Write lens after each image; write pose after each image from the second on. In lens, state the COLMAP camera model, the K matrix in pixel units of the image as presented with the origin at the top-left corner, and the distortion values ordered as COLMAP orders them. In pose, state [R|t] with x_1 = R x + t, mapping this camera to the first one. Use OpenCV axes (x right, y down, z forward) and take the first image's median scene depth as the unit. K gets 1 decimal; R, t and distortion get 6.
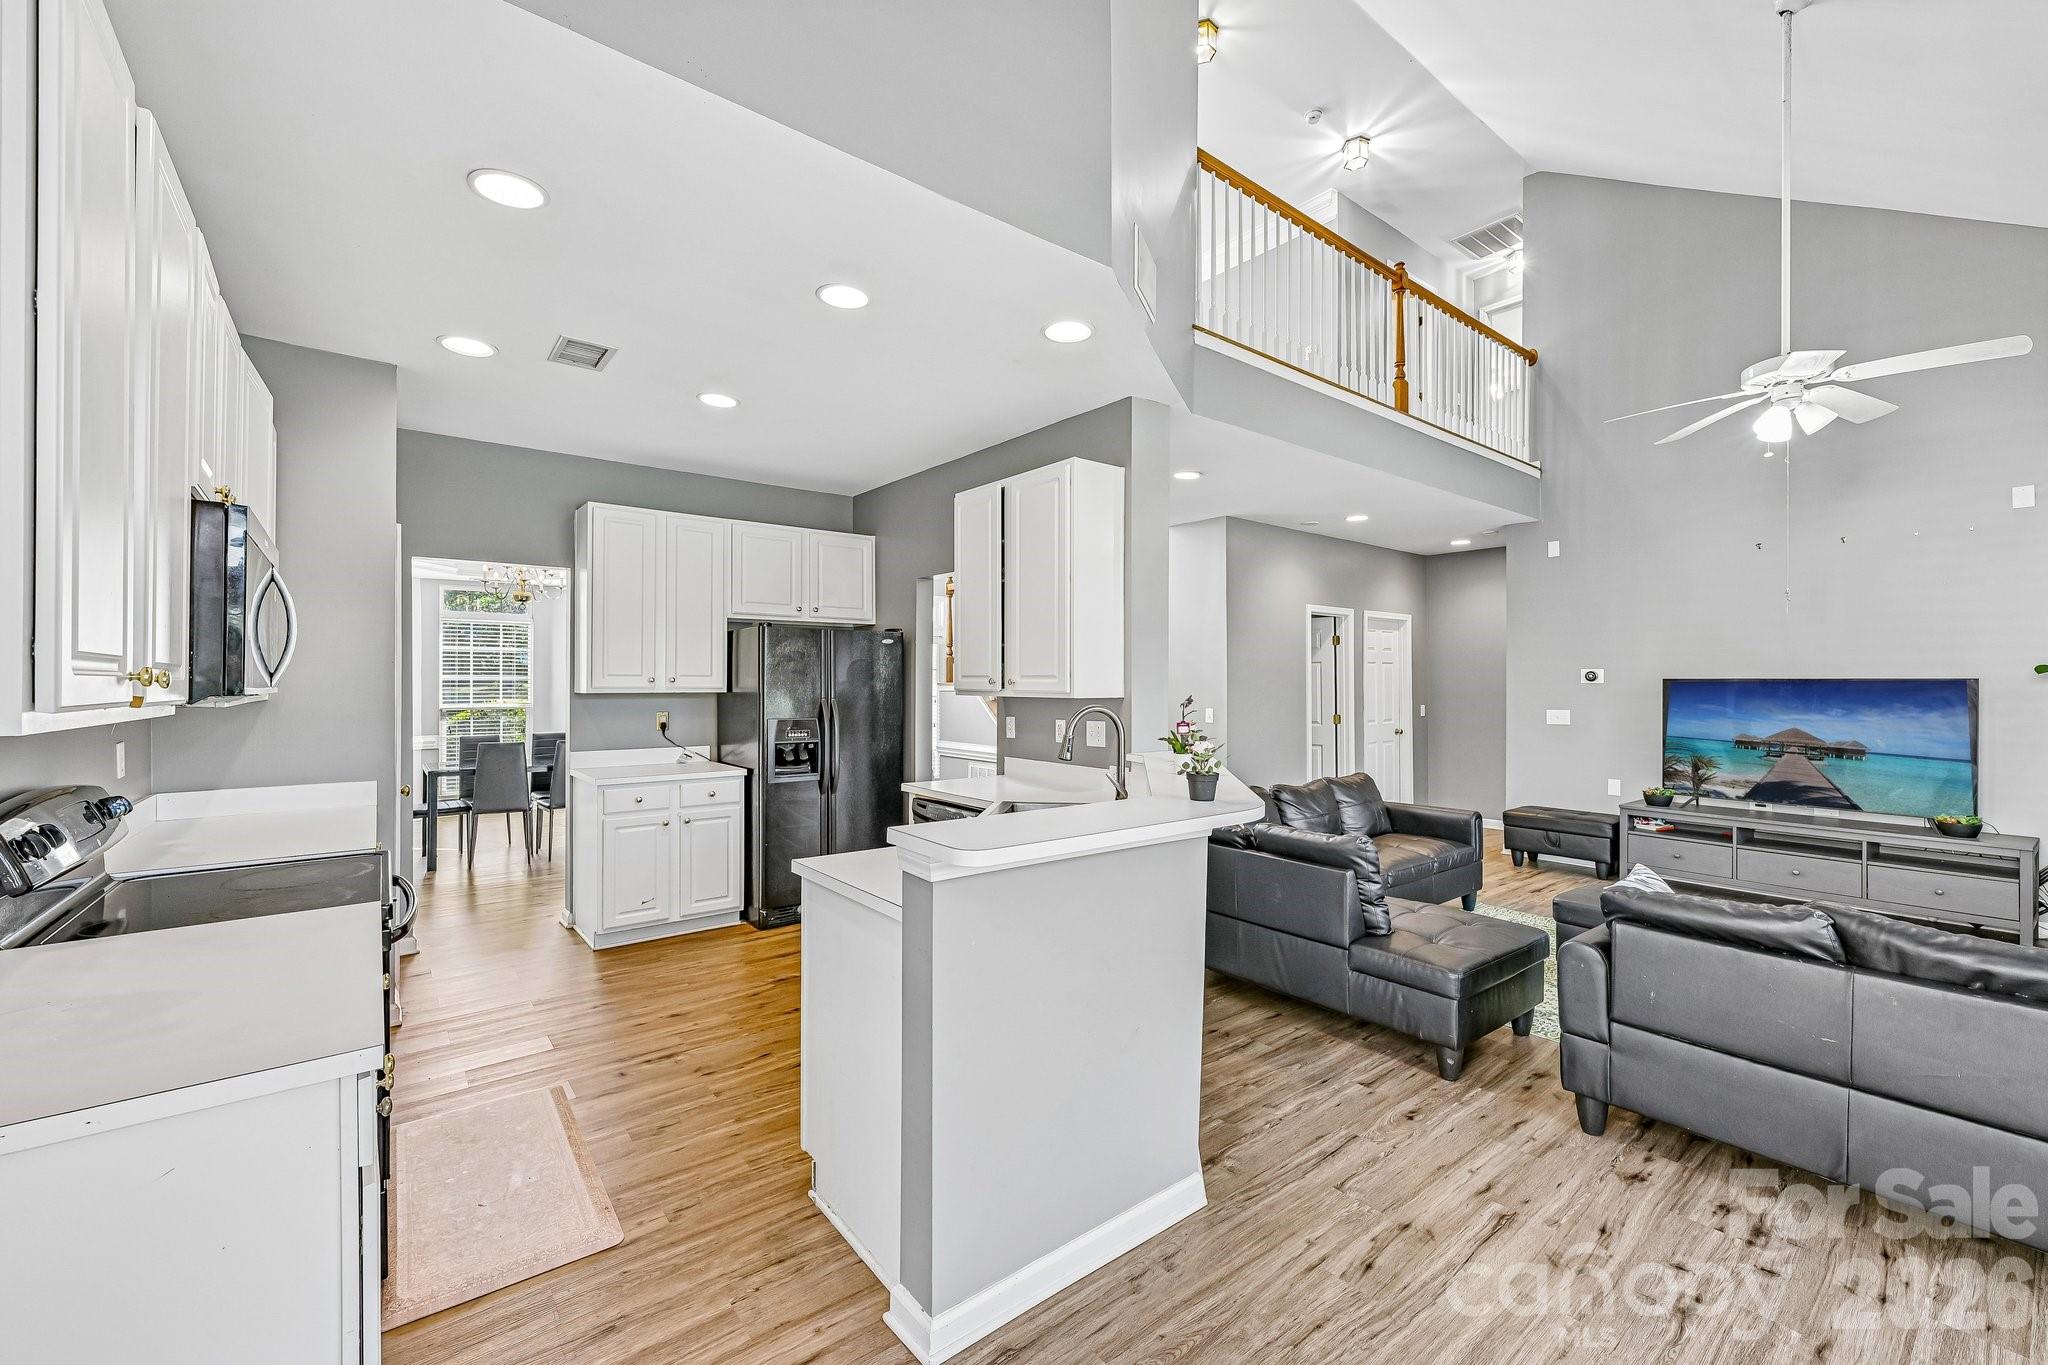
lens RADIAL K [[819.2, 0, 1007.3], [0, 819.2, 680.2], [0, 0, 1]] dist [0.000777, 0.000134]
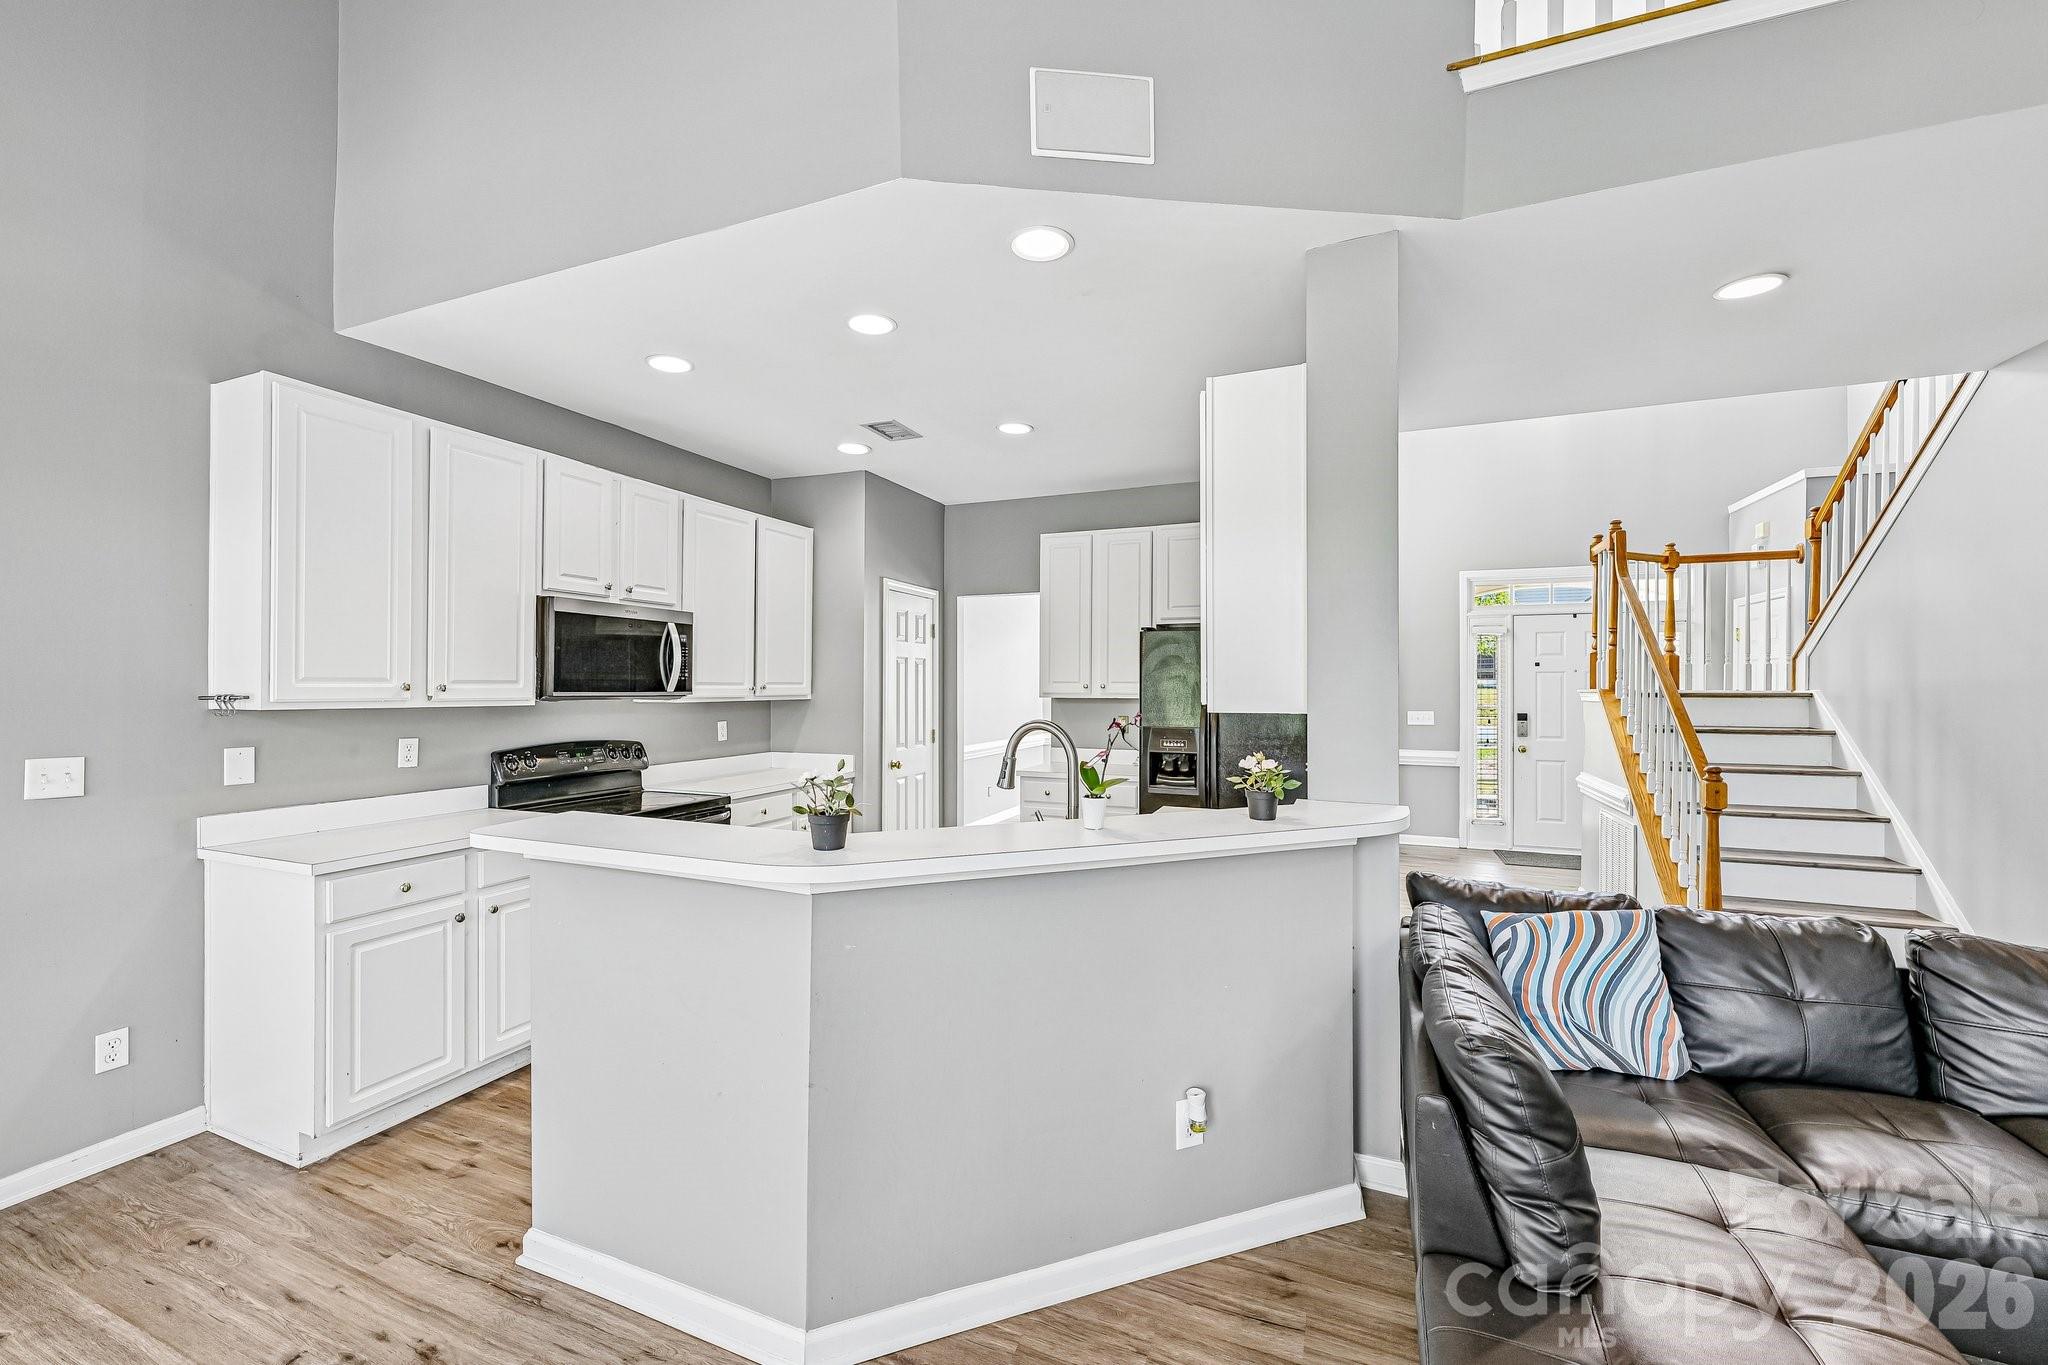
lens RADIAL K [[819.2, 0, 1007.3], [0, 819.2, 680.2], [0, 0, 1]] dist [0.000777, 0.000134]
pose [[0.491375, -0.007443, -0.870916, 0.676652], [0.001552, 0.999969, -0.007670, -0.000636], [0.870947, 0.002417, 0.491372, 0.534916]]
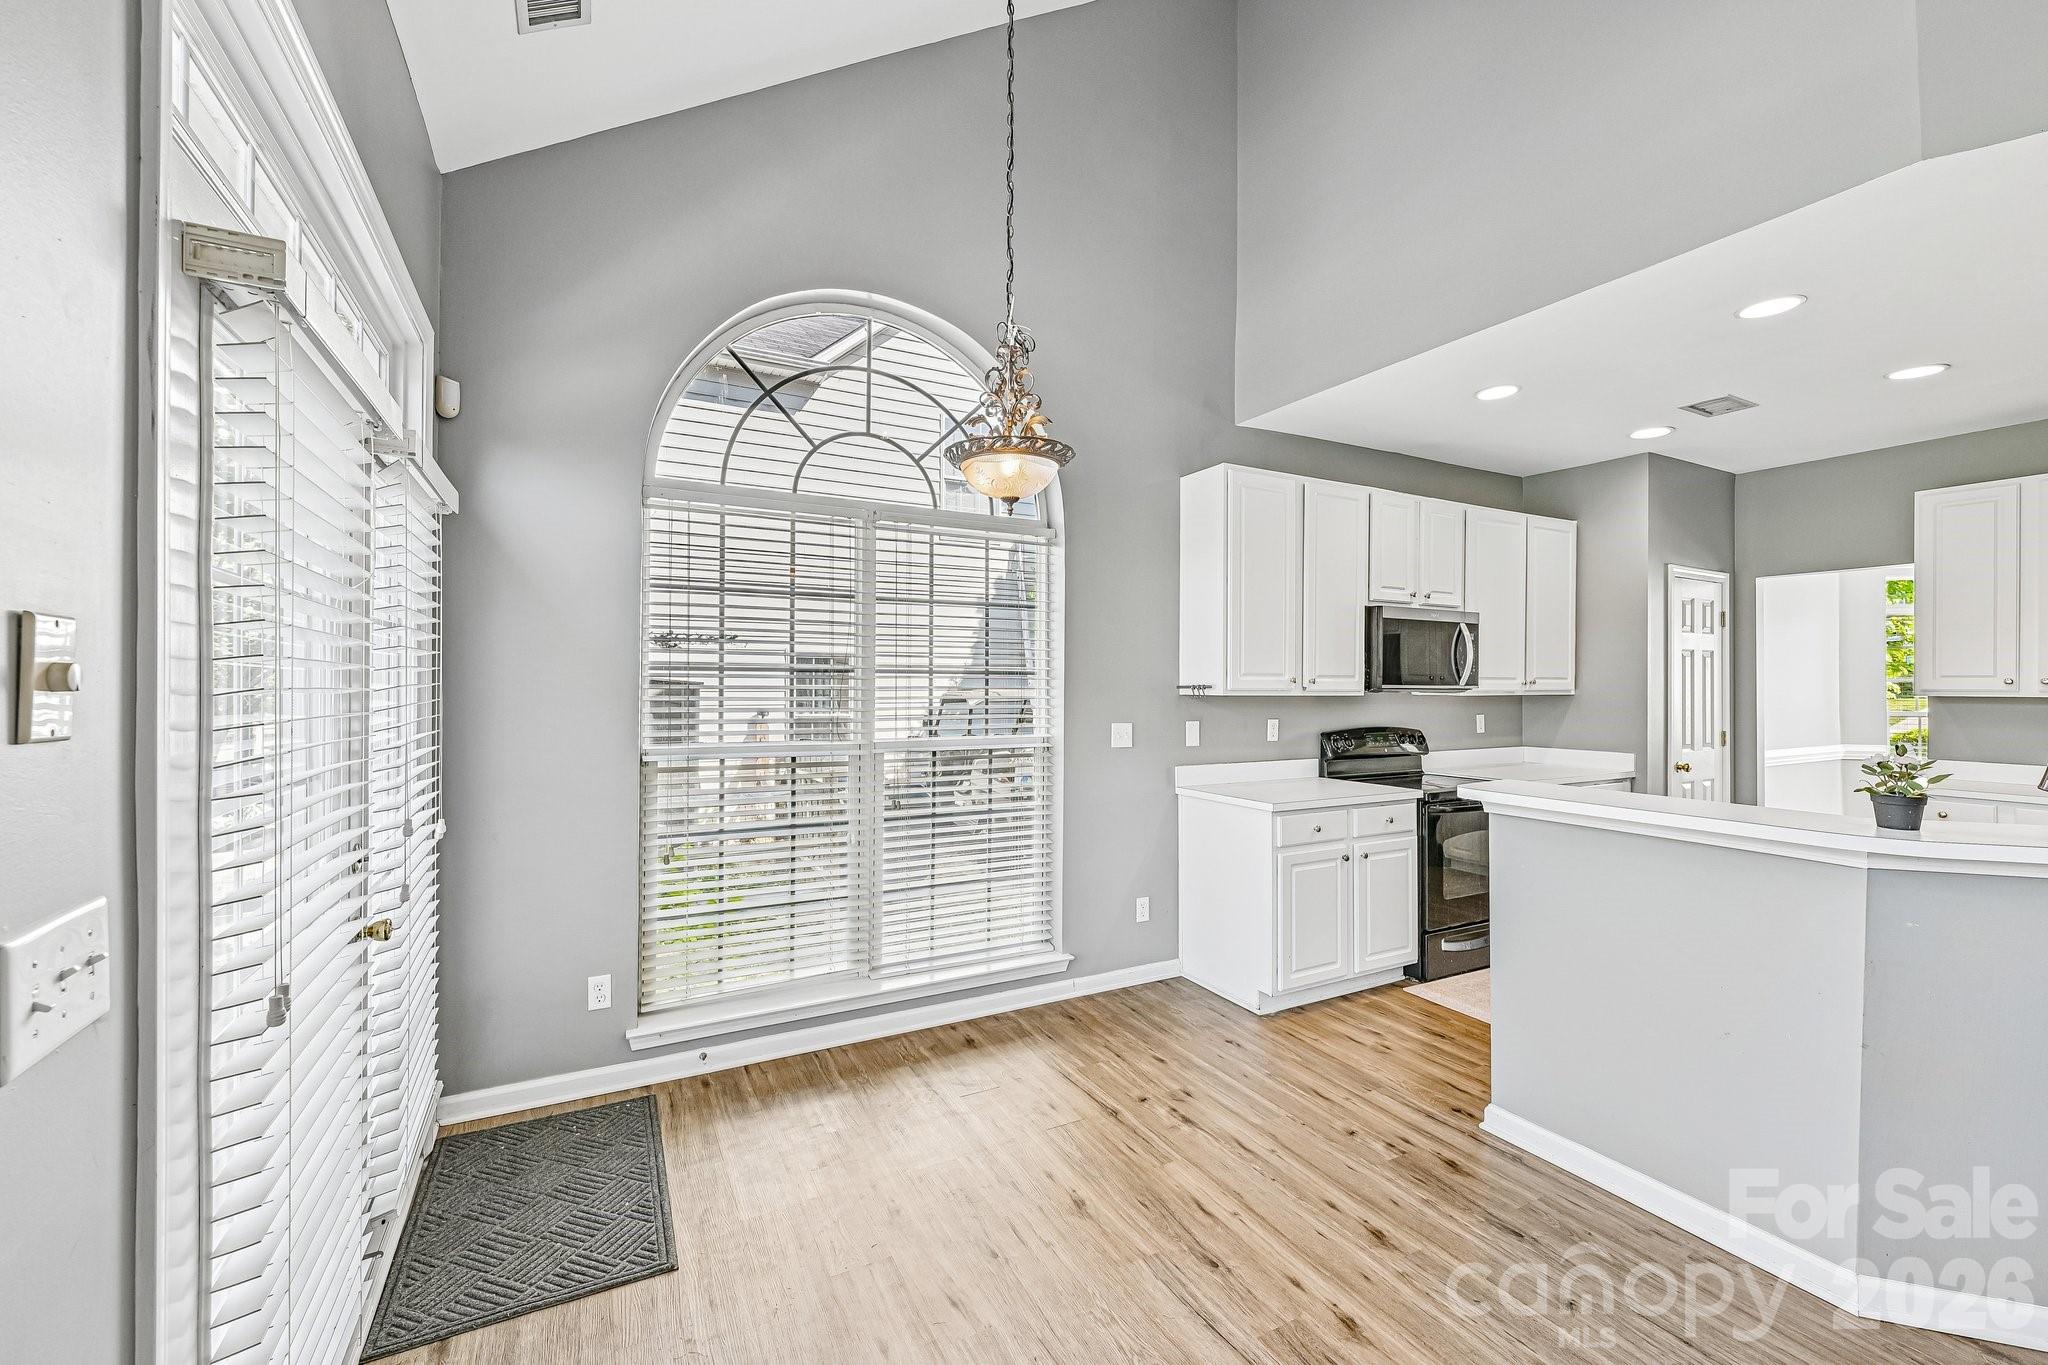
lens RADIAL K [[806.2, 0, 1012.9], [0, 806.2, 680.9], [0, 0, 1]] dist [-0.002200, -0.000117]
pose [[-0.174866, -0.004857, -0.984580, 0.794405], [-0.002045, 0.999987, -0.004570, 0.005988], [0.984590, 0.001215, -0.174874, 0.224792]]
